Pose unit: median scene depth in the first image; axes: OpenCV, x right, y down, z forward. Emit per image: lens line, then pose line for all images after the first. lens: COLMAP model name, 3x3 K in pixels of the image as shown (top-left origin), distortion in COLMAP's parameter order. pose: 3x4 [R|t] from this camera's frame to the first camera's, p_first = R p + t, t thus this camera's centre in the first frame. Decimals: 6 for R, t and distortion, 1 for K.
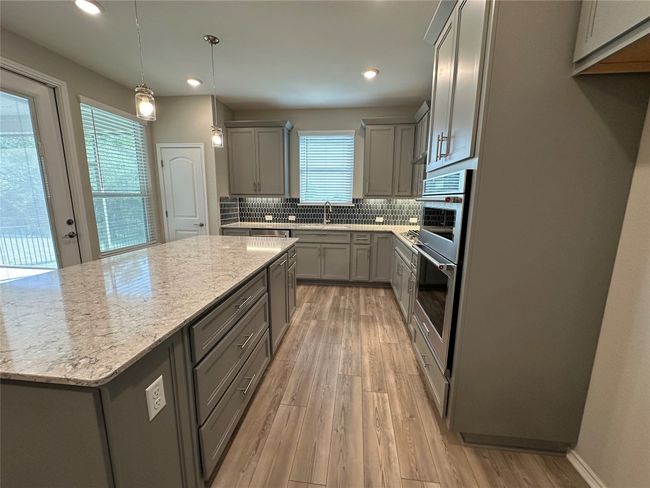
lens RADIAL K [[258.3, 0, 325.3], [0, 258.3, 244.6], [0, 0, 1]] dist [-0.000276, -0.000087]
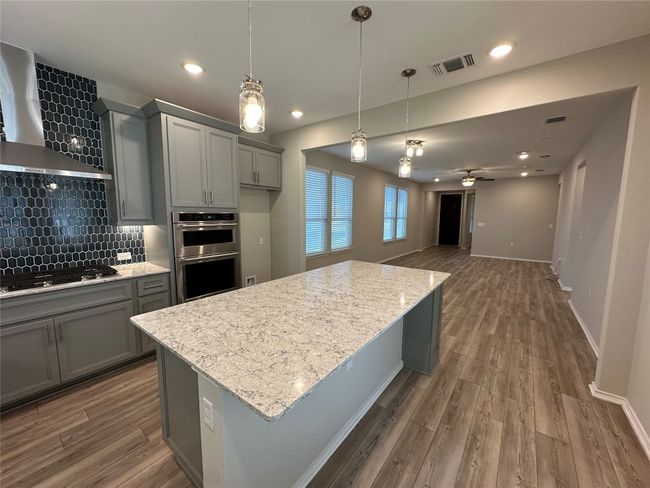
lens RADIAL K [[258.3, 0, 325.3], [0, 258.3, 242.7], [0, 0, 1]] dist [-0.000276, -0.000087]
pose [[-0.859171, -0.072787, 0.506485, -0.438856], [0.073852, 0.961828, 0.263503, -0.176447], [-0.506331, 0.263799, -0.820999, 0.783483]]
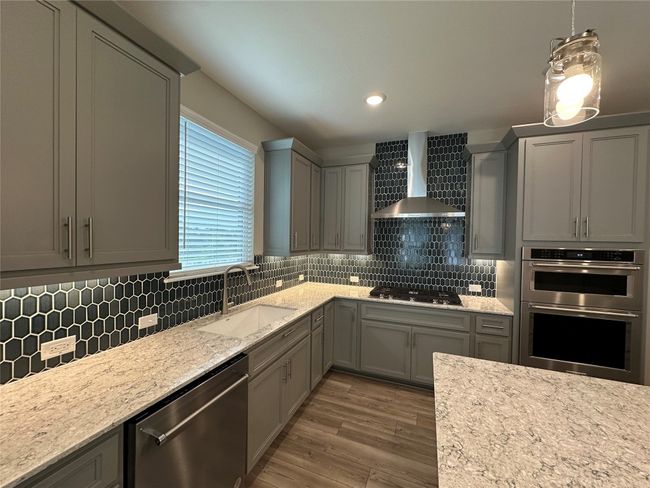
lens RADIAL K [[258.3, 0, 325.1], [0, 258.3, 243.6], [0, 0, 1]] dist [-0.000276, -0.000087]
pose [[0.258375, -0.020581, 0.965826, -0.422457], [0.154441, 0.987794, -0.020267, -0.170396], [-0.953620, 0.154399, 0.258399, 0.692143]]
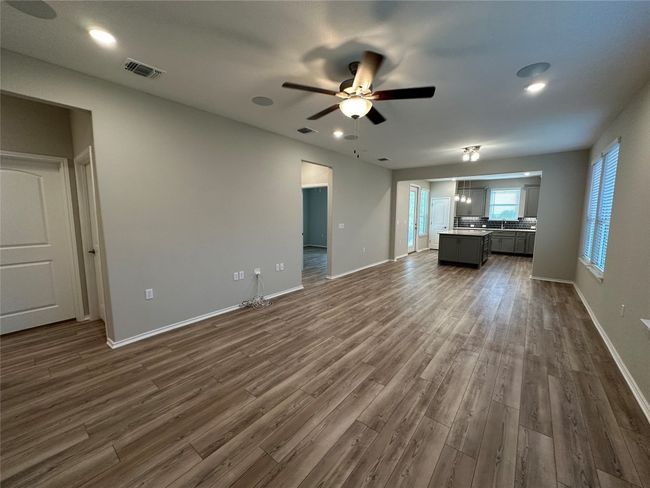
lens RADIAL K [[258.3, 0, 328.6], [0, 258.3, 244.6], [0, 0, 1]] dist [-0.000276, -0.000087]
pose [[0.850847, 0.056092, -0.522410, -0.102646], [-0.088642, 0.995357, -0.037499, 0.273307], [0.517881, 0.078213, 0.851869, -1.679628]]
